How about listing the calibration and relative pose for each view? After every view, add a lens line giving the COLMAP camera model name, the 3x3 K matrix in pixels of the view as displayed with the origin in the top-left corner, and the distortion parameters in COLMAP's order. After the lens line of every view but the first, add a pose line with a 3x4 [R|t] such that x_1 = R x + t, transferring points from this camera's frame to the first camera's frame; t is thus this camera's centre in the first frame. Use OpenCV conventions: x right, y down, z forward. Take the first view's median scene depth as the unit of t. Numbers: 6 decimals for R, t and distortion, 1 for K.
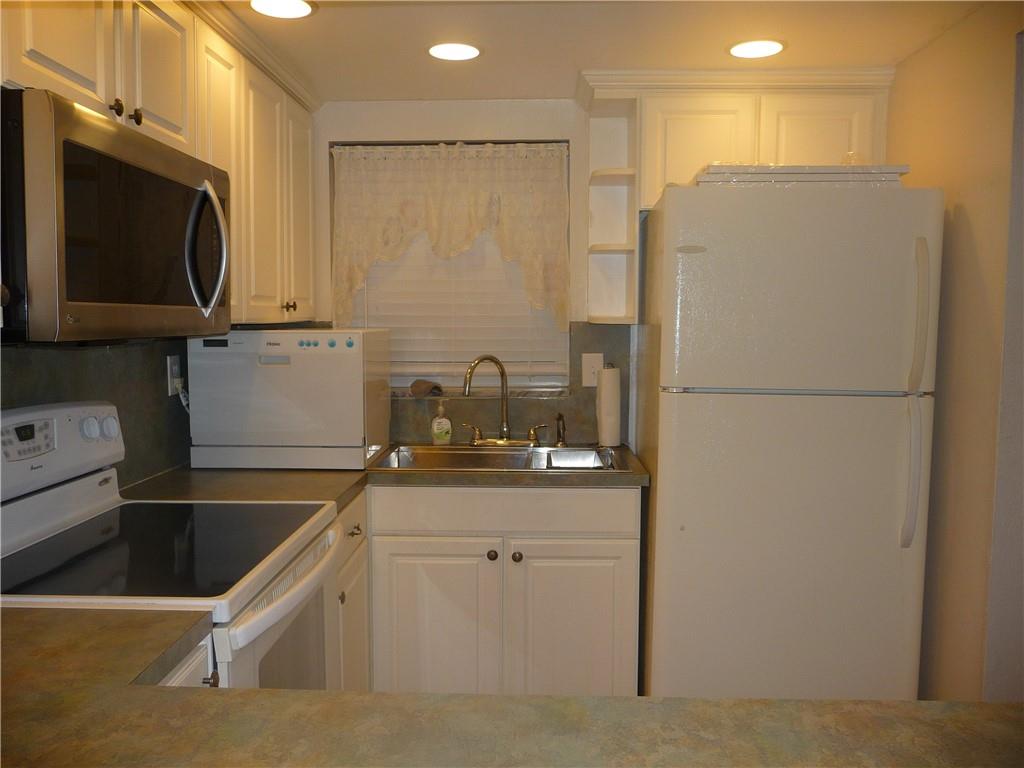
lens RADIAL K [[864.1, 0, 509.8], [0, 864.1, 383.3], [0, 0, 1]] dist [0.003167, 0.037628]
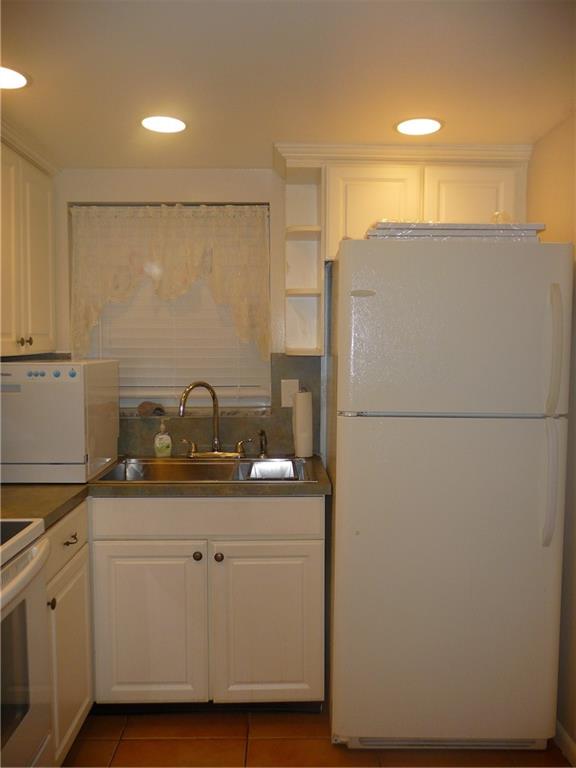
lens RADIAL K [[648.0, 0, 287.5], [0, 648.0, 379.1], [0, 0, 1]] dist [0.003167, 0.037628]
pose [[0.998763, -0.003988, 0.049573, 0.054740], [0.005047, 0.999761, -0.021265, -0.018005], [-0.049476, 0.021489, 0.998544, 0.113840]]
